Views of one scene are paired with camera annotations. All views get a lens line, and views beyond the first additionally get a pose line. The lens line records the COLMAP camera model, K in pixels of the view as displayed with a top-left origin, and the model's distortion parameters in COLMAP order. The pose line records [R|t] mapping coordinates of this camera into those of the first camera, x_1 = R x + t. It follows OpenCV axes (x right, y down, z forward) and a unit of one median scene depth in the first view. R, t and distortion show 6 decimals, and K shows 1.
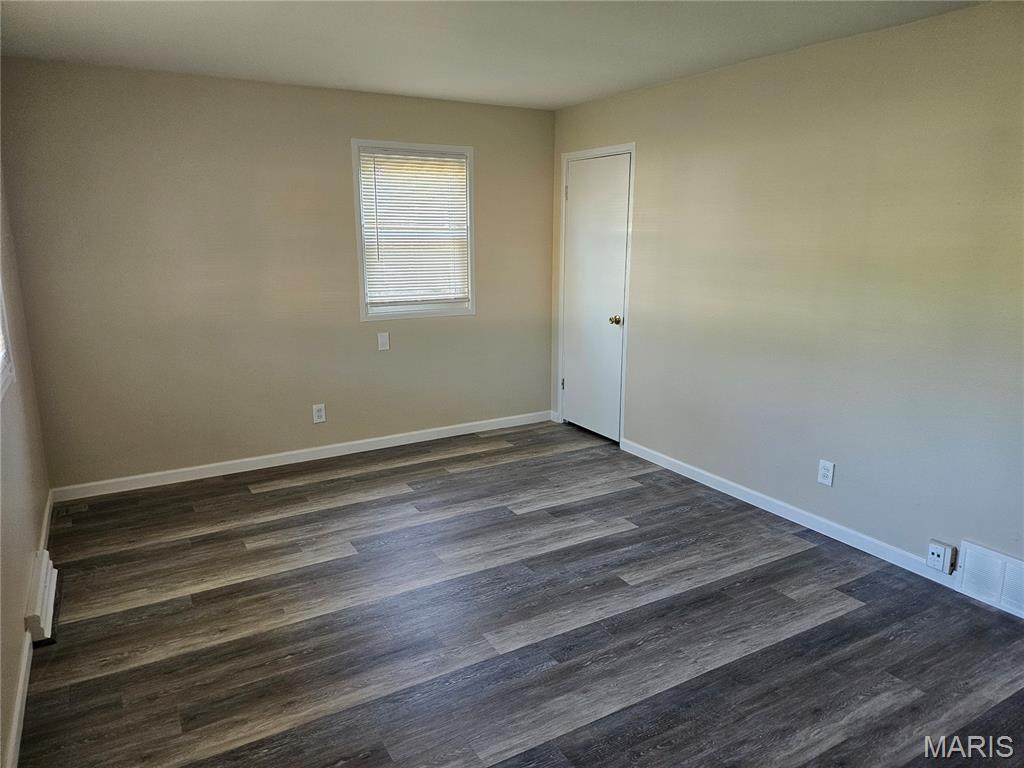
lens RADIAL K [[692.3, 0, 508.8], [0, 692.3, 381.8], [0, 0, 1]] dist [0.054124, -0.048901]
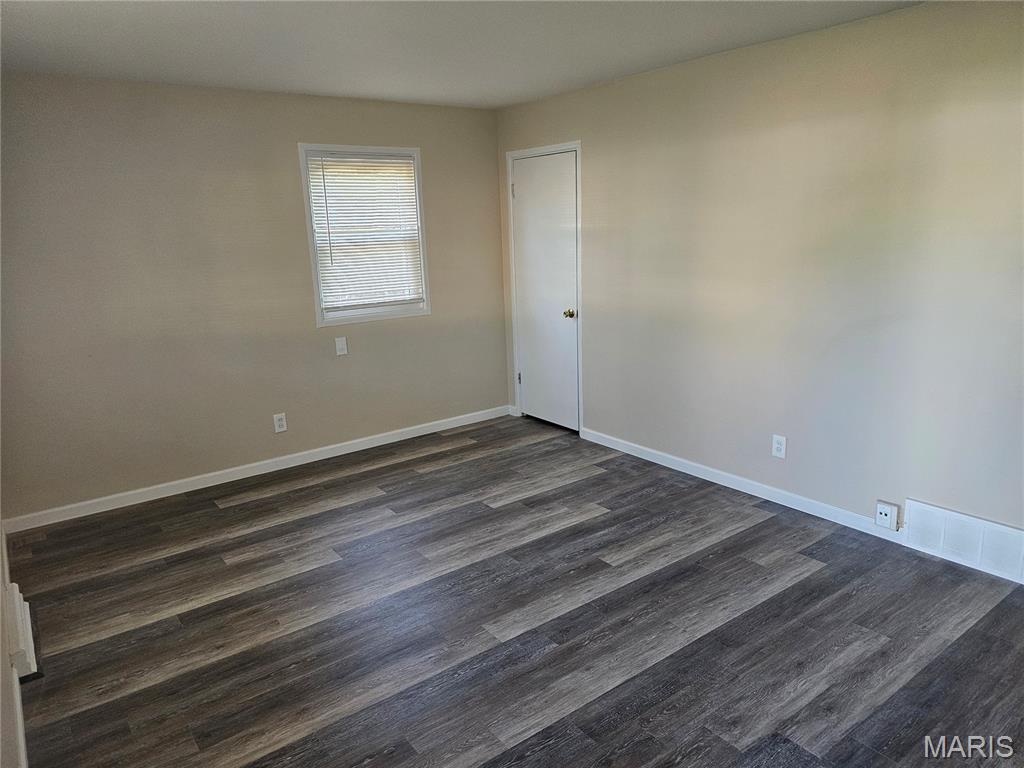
lens RADIAL K [[692.1, 0, 512.0], [0, 692.1, 384.0], [0, 0, 1]] dist [0.056442, -0.053119]
pose [[0.992748, -0.060044, 0.104140, -0.063846], [0.058956, 0.998169, 0.013497, -0.004569], [-0.104760, -0.007259, 0.994471, -0.022701]]
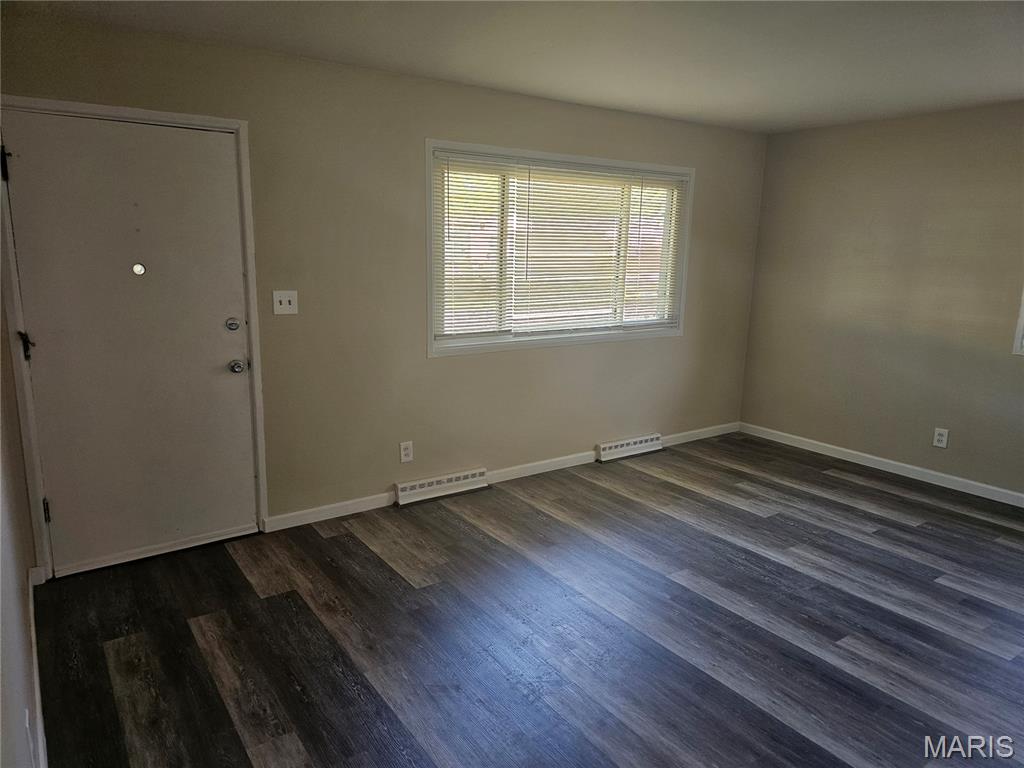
lens RADIAL K [[710.0, 0, 485.6], [0, 710.0, 397.6], [0, 0, 1]] dist [0.055170, -0.055795]
pose [[0.054376, 0.216725, -0.974717, 0.914095], [-0.234939, 0.951533, 0.198464, -0.080106], [0.970488, 0.218207, 0.102658, 0.367837]]
